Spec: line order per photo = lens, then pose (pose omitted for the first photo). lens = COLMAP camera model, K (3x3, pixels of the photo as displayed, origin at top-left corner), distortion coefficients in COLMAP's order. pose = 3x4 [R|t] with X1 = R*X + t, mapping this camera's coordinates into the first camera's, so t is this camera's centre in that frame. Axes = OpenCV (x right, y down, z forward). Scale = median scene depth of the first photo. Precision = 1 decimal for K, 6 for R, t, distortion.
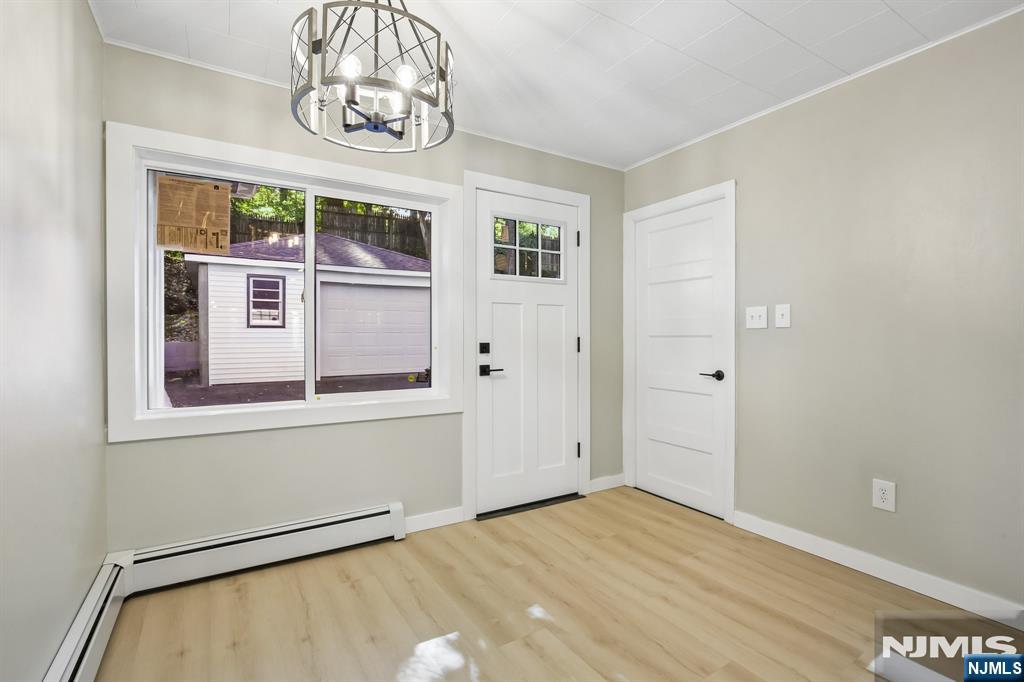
lens RADIAL K [[476.7, 0, 512.5], [0, 476.7, 337.1], [0, 0, 1]] dist [-0.002190, -0.000169]
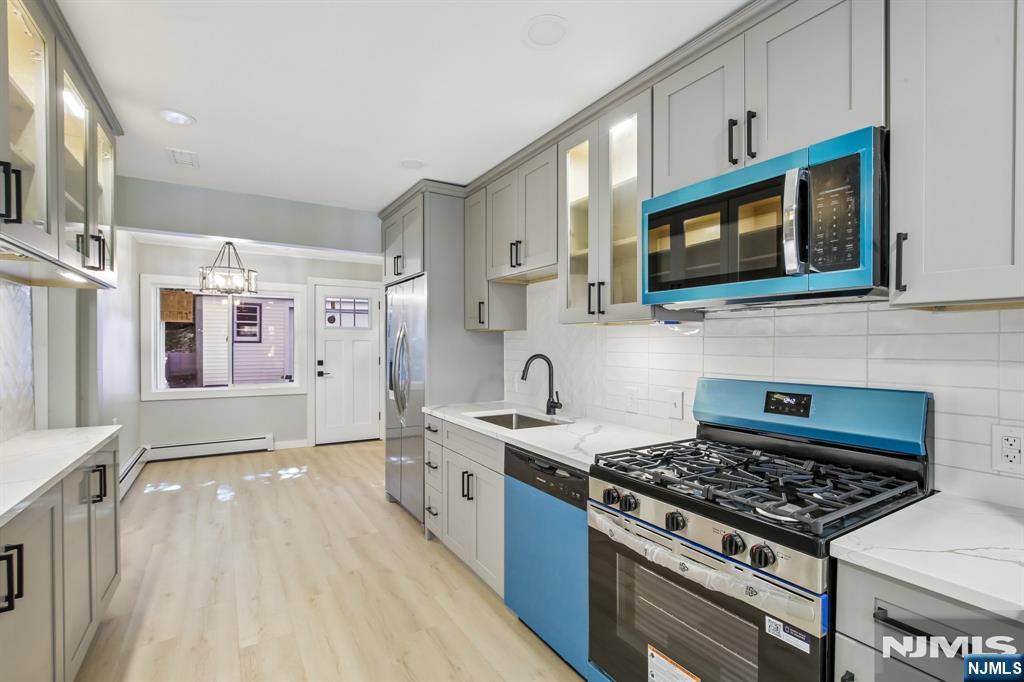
lens RADIAL K [[478.8, 0, 511.6], [0, 478.8, 344.4], [0, 0, 1]] dist [-0.003206, -0.000186]
pose [[0.999811, 0.005131, -0.018733, 0.794353], [-0.005147, 0.999986, -0.000785, -0.058115], [0.018729, 0.000881, 0.999824, -1.024310]]
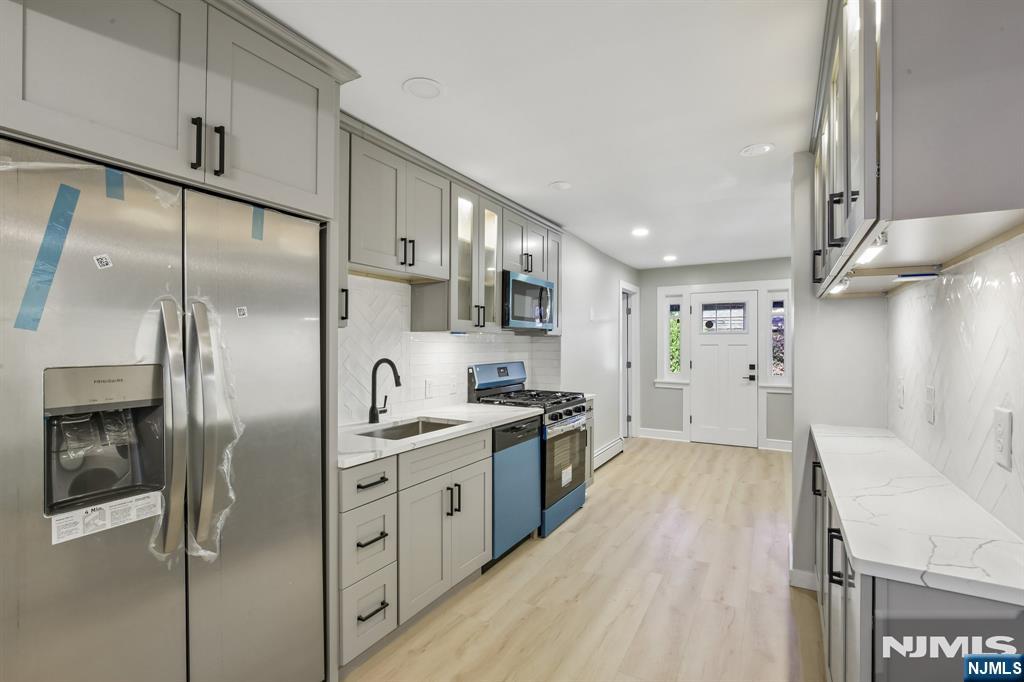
lens RADIAL K [[478.8, 0, 511.6], [0, 478.8, 344.4], [0, 0, 1]] dist [-0.003206, -0.000186]
pose [[-0.475431, 0.004063, 0.879744, -1.523727], [0.004248, 0.999988, -0.002323, -0.069182], [-0.879743, 0.002632, -0.475442, 2.141924]]
